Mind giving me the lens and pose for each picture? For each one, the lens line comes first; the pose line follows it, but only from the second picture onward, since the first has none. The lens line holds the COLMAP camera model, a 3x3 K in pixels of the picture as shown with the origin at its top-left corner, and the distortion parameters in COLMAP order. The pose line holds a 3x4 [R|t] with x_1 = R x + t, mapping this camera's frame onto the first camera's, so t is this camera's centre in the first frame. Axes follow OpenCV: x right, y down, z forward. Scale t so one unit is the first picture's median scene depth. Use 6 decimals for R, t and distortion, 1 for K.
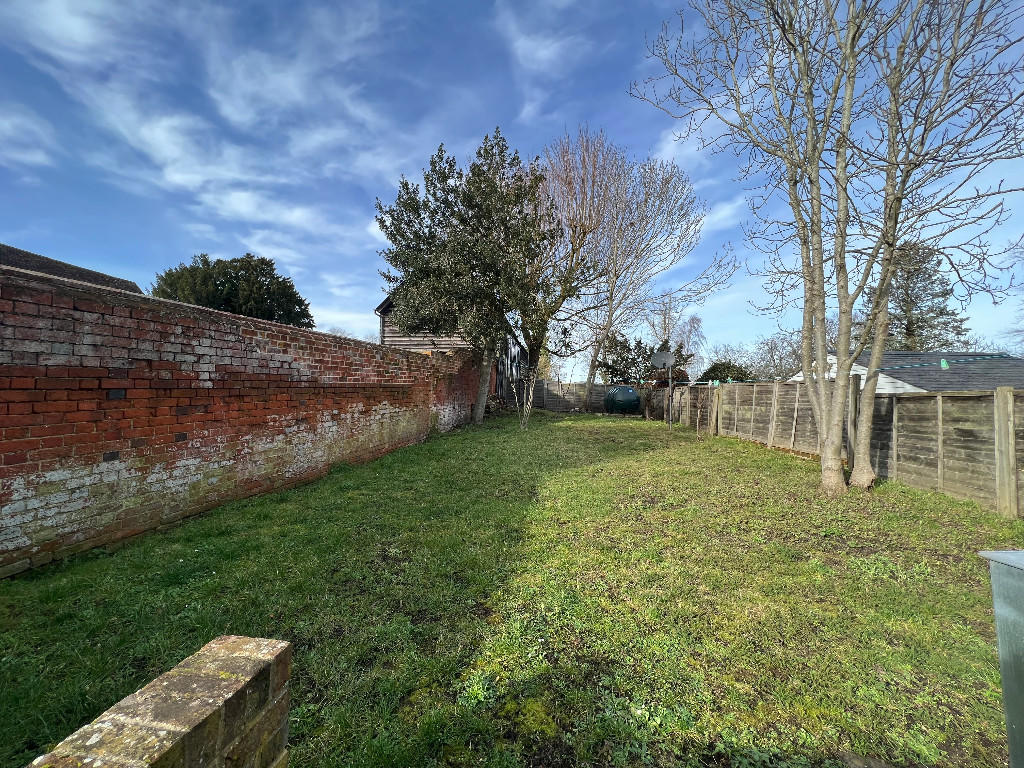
lens RADIAL K [[409.6, 0, 509.4], [0, 409.6, 385.0], [0, 0, 1]] dist [0.000944, -0.000148]
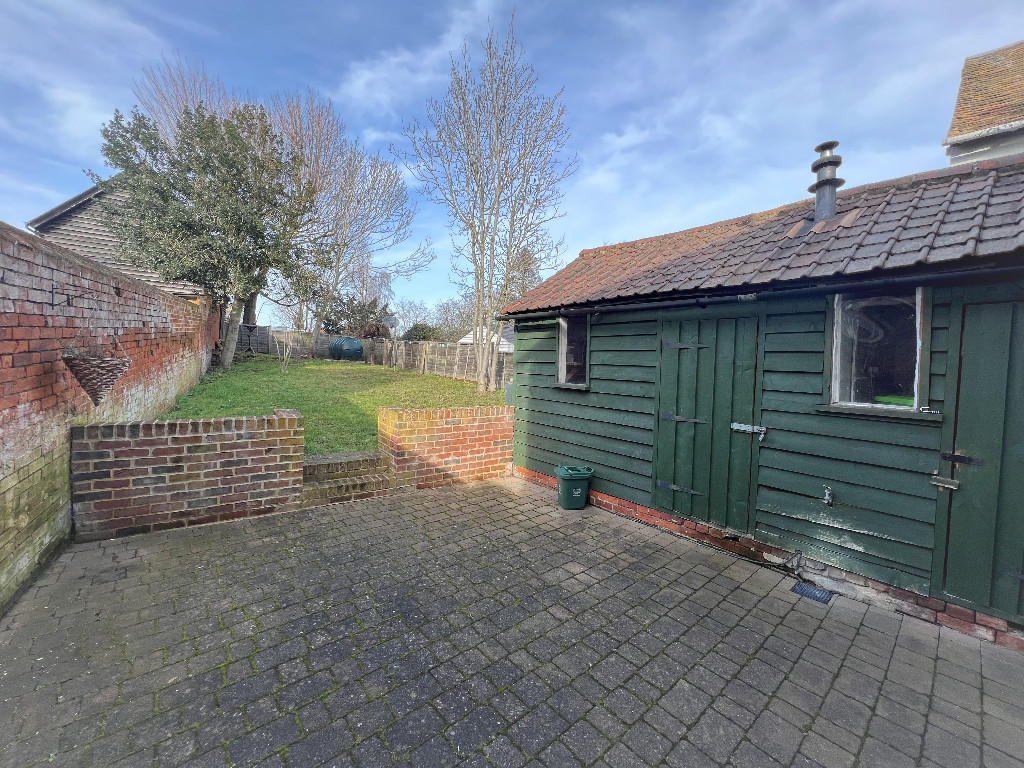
lens RADIAL K [[409.6, 0, 506.9], [0, 409.6, 381.2], [0, 0, 1]] dist [0.000944, -0.000148]
pose [[0.743670, -0.025130, 0.668075, -0.361879], [-0.054848, 0.993631, 0.098429, -0.026310], [-0.666294, -0.109841, 0.737555, -0.442125]]
